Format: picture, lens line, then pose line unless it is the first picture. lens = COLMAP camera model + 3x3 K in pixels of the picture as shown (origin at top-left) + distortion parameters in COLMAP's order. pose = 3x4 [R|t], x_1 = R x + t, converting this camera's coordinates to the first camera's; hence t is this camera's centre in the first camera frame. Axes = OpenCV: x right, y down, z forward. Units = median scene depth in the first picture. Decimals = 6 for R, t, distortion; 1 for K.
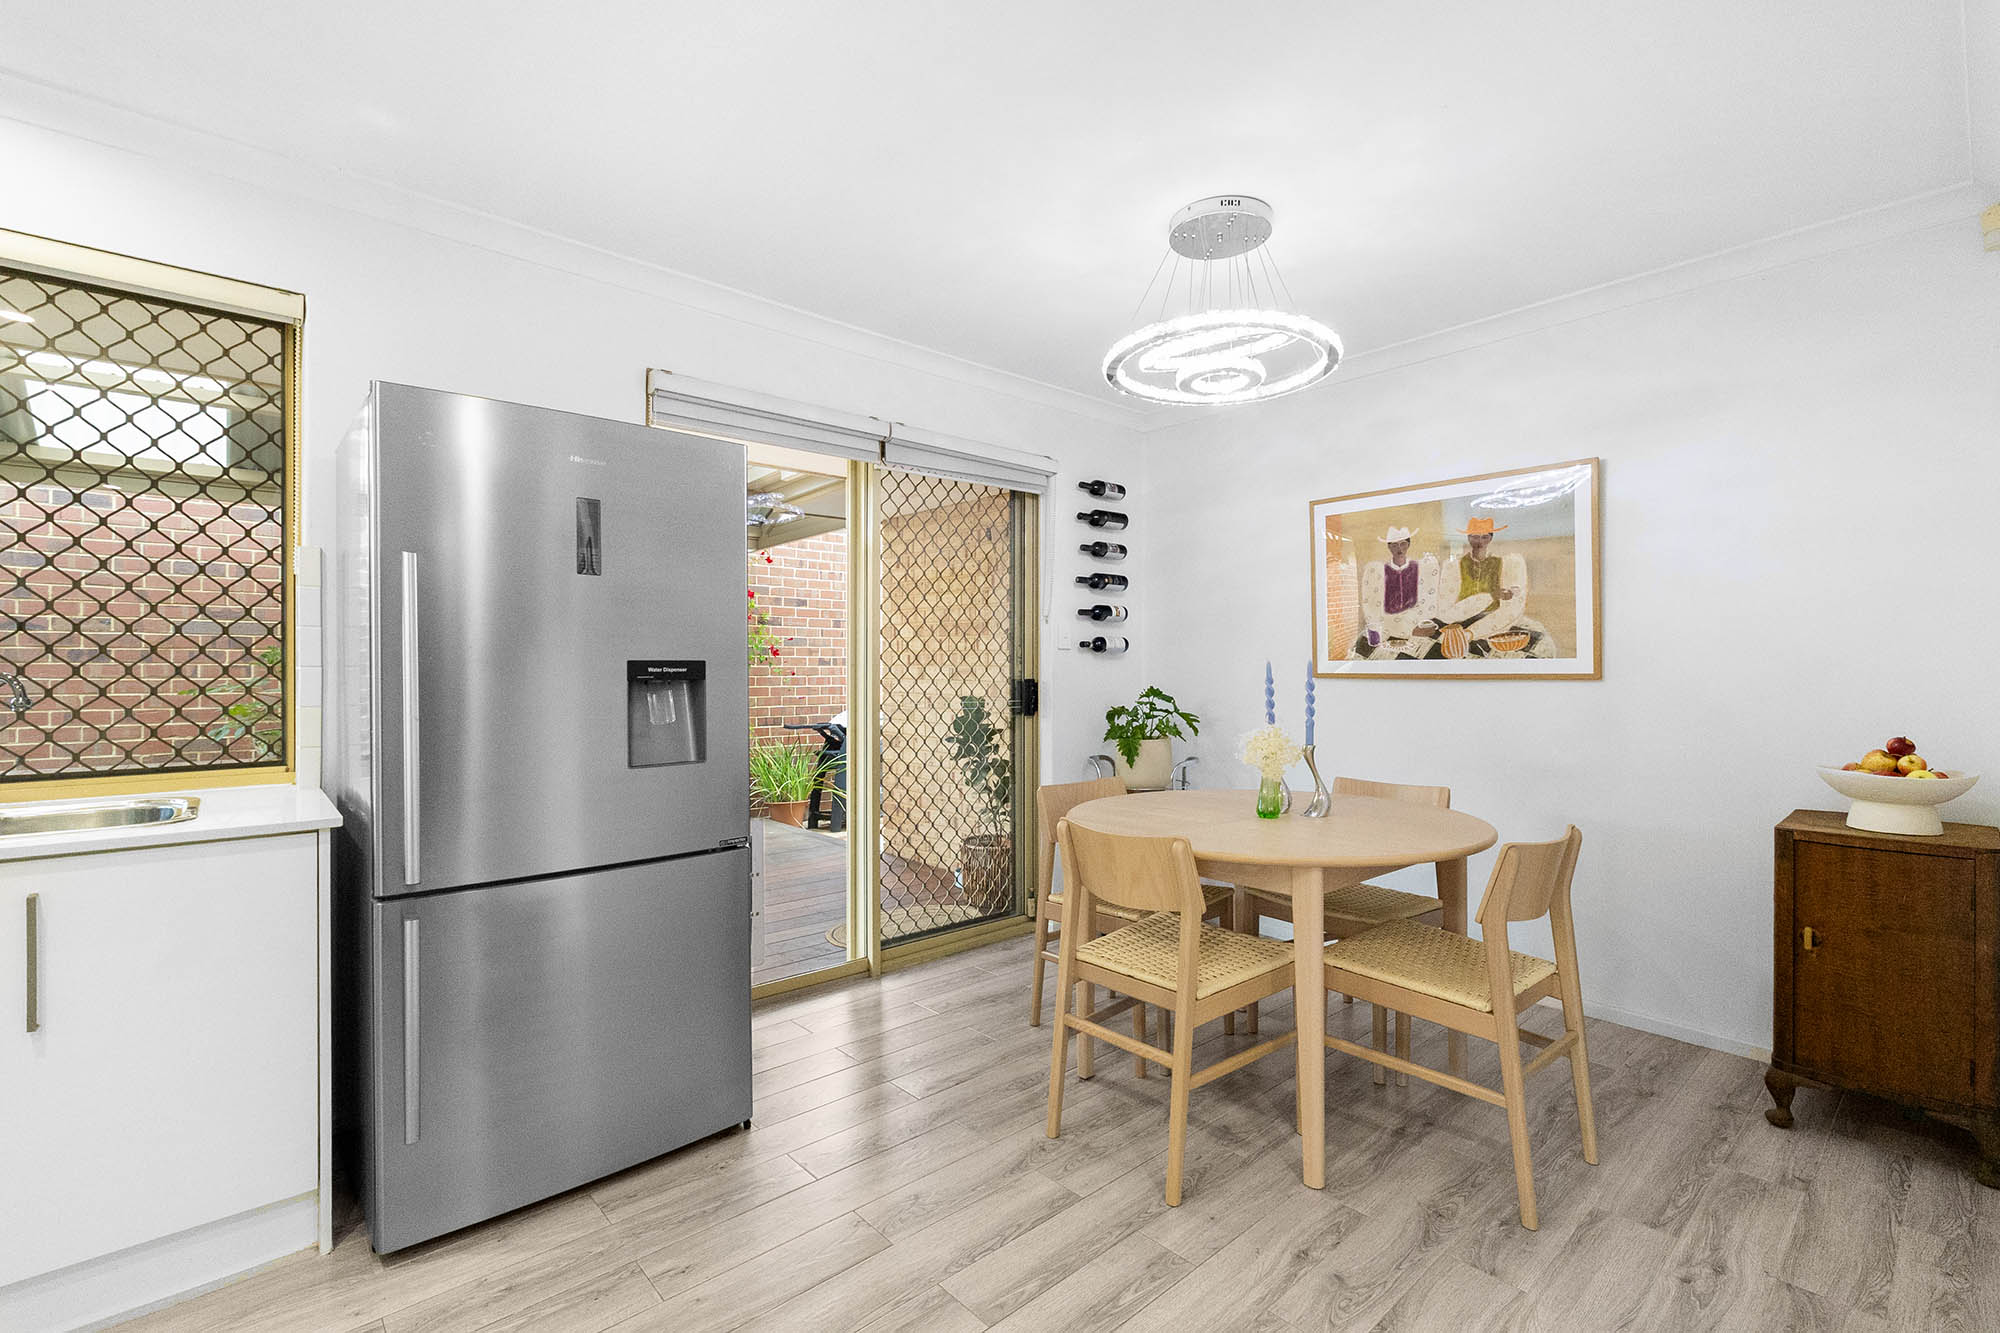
lens RADIAL K [[879.2, 0, 1004.5], [0, 879.2, 668.3], [0, 0, 1]] dist [0.004900, -0.006748]
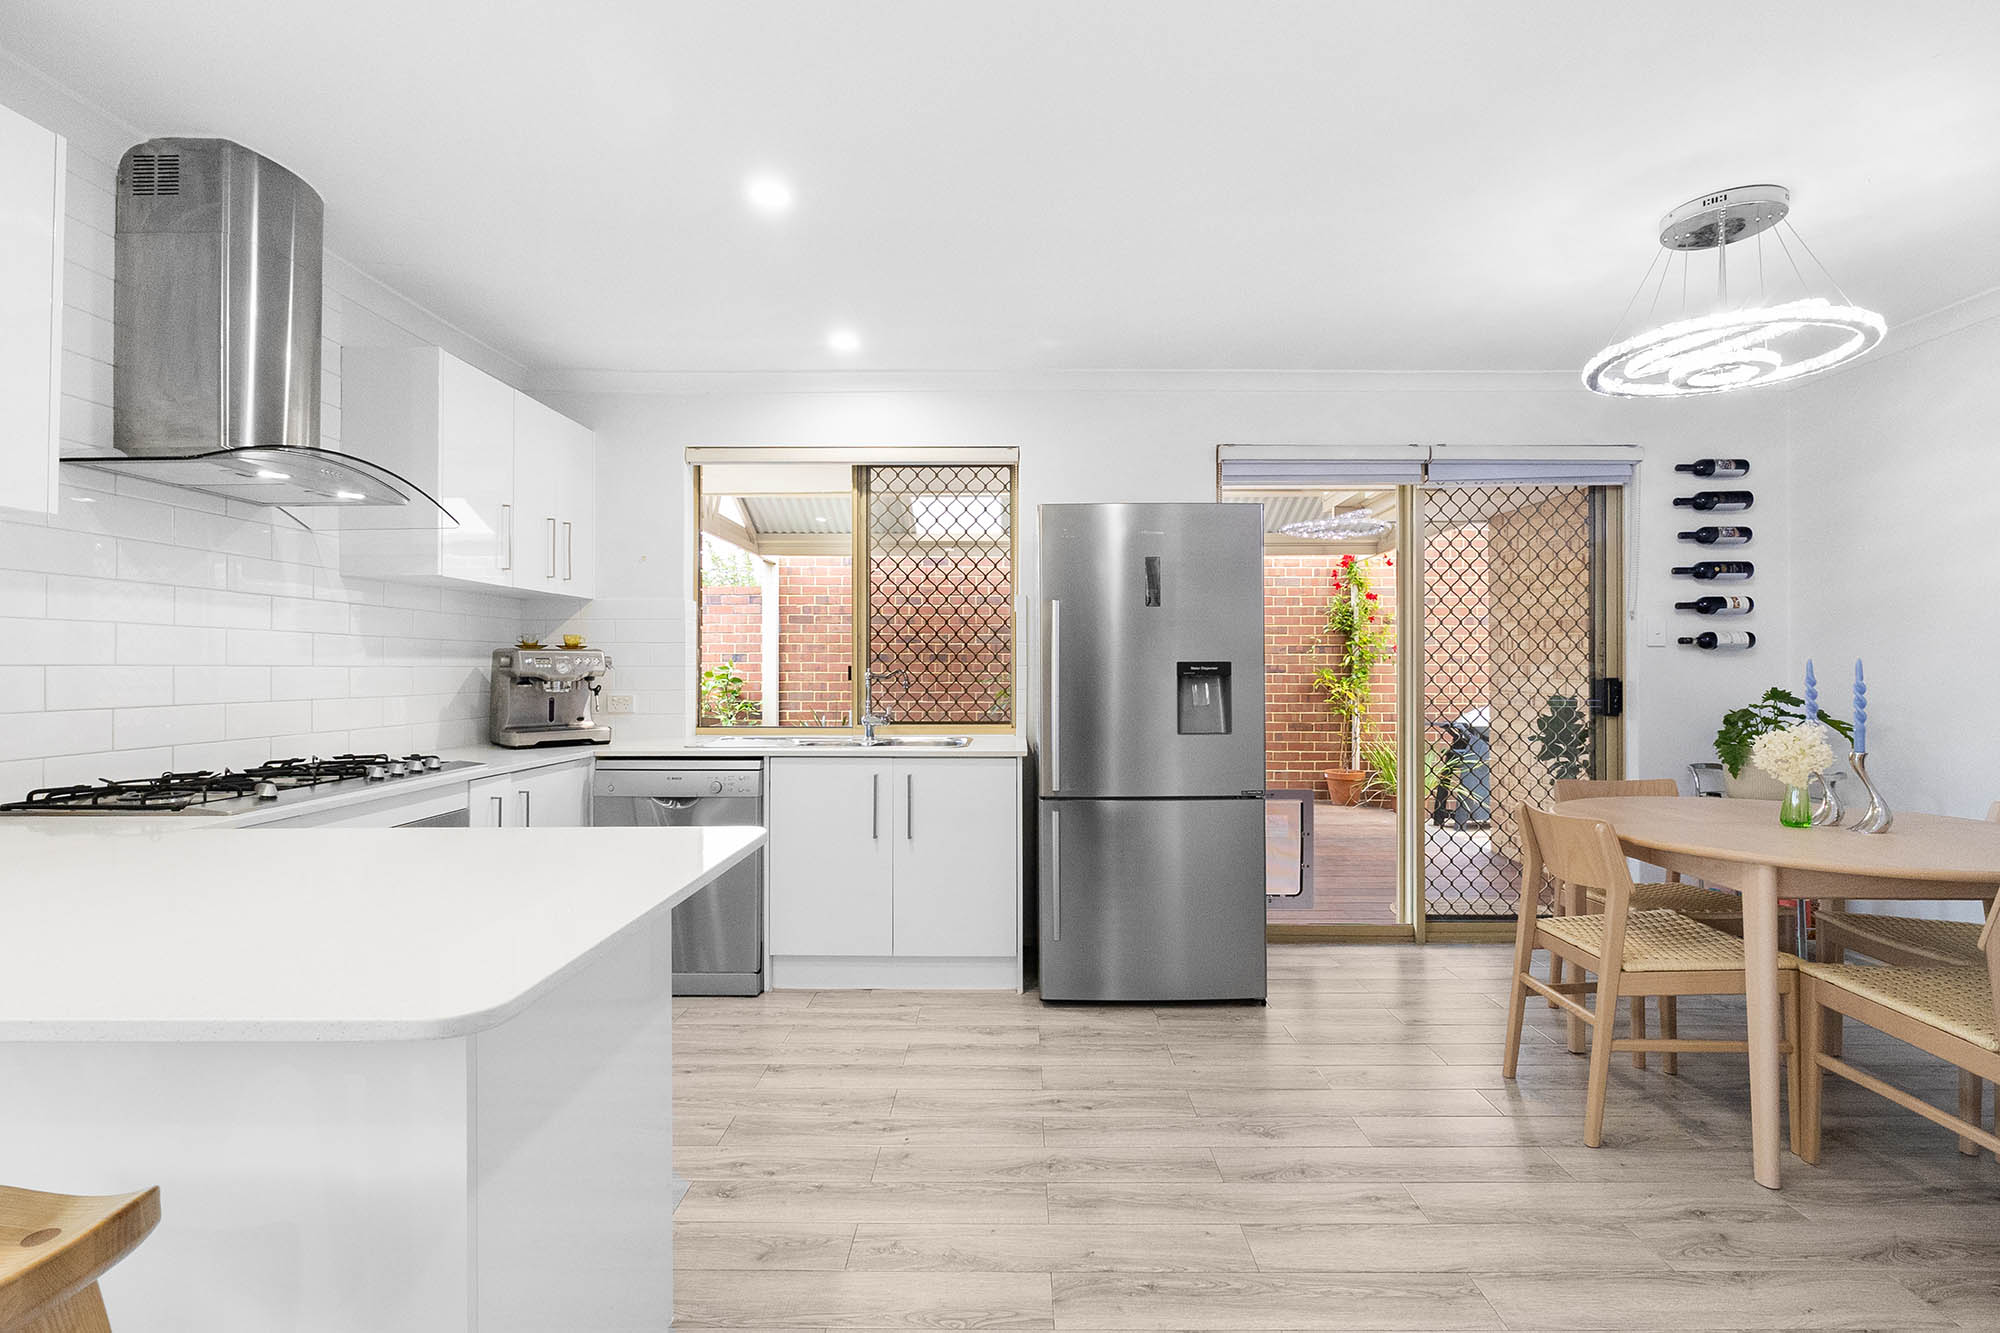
lens RADIAL K [[879.2, 0, 1004.5], [0, 879.2, 668.3], [0, 0, 1]] dist [0.004900, -0.006748]
pose [[0.739088, 0.001979, -0.673606, 0.218492], [-0.000135, 0.999996, 0.002790, -0.001248], [0.673609, -0.001971, 0.739085, -0.183445]]
